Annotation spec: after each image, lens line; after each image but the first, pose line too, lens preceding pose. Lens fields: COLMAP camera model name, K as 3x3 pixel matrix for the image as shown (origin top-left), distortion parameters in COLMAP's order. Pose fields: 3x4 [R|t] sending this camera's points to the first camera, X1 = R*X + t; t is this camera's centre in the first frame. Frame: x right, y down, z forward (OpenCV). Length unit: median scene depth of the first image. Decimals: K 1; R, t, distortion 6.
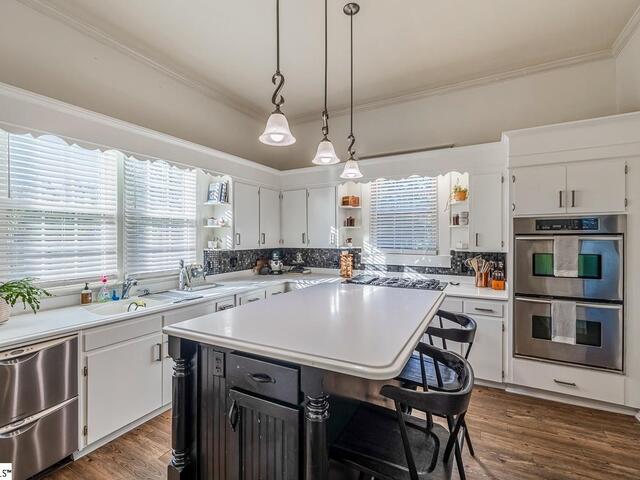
lens RADIAL K [[308.7, 0, 302.6], [0, 308.7, 239.4], [0, 0, 1]] dist [-0.000279, 0.000114]
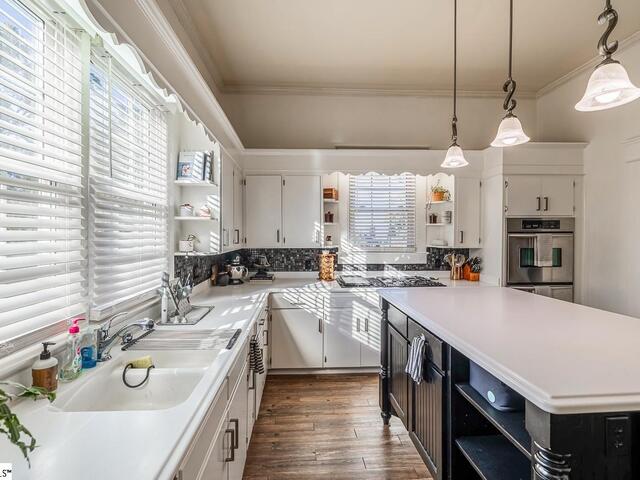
lens RADIAL K [[317.4, 0, 334.1], [0, 317.4, 237.3], [0, 0, 1]] dist [0.000310, 0.000048]
pose [[0.838432, -0.003931, 0.544992, -0.398283], [0.004303, 0.999991, 0.000593, -0.000538], [-0.544989, 0.001848, 0.838441, 0.277235]]
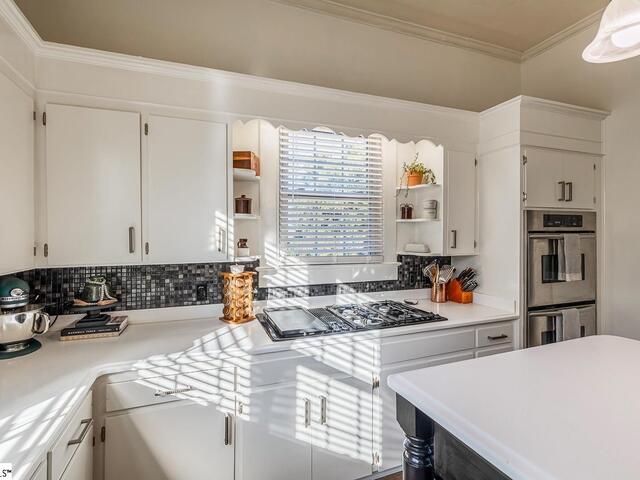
lens RADIAL K [[331.0, 0, 353.1], [0, 331.0, 235.2], [0, 0, 1]] dist [0.001349, 0.000137]
pose [[0.611410, 0.001710, 0.791312, -0.187018], [0.010160, 0.999898, -0.010010, -0.002801], [-0.791249, 0.014160, 0.611330, 0.654446]]
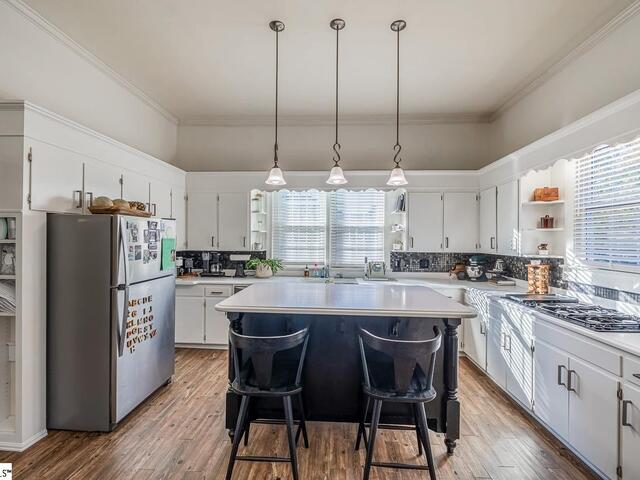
lens RADIAL K [[293.5, 0, 315.5], [0, 293.5, 238.0], [0, 0, 1]] dist [-0.010662, -0.000112]
pose [[0.395033, 0.001321, -0.918666, 0.703578], [-0.018669, 0.999804, -0.006590, -0.003903], [0.918477, 0.019753, 0.394980, 0.247474]]
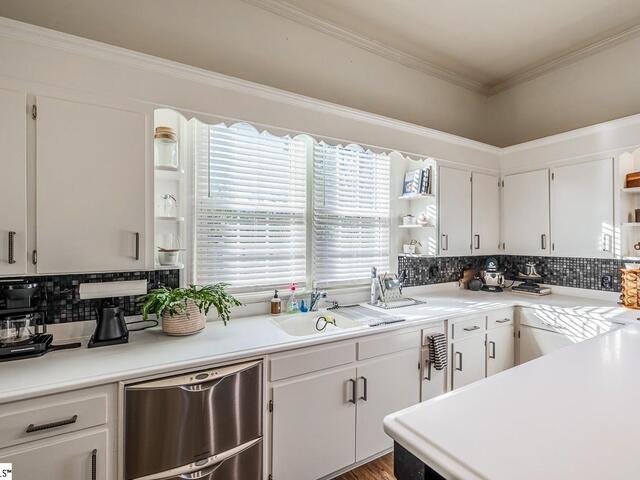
lens RADIAL K [[308.7, 0, 302.6], [0, 308.7, 239.4], [0, 0, 1]] dist [-0.000279, 0.000114]
pose [[0.851930, 0.002931, -0.523647, -0.111709], [-0.007846, 0.999944, -0.007167, 0.000143], [0.523597, 0.010214, 0.851905, 0.184946]]
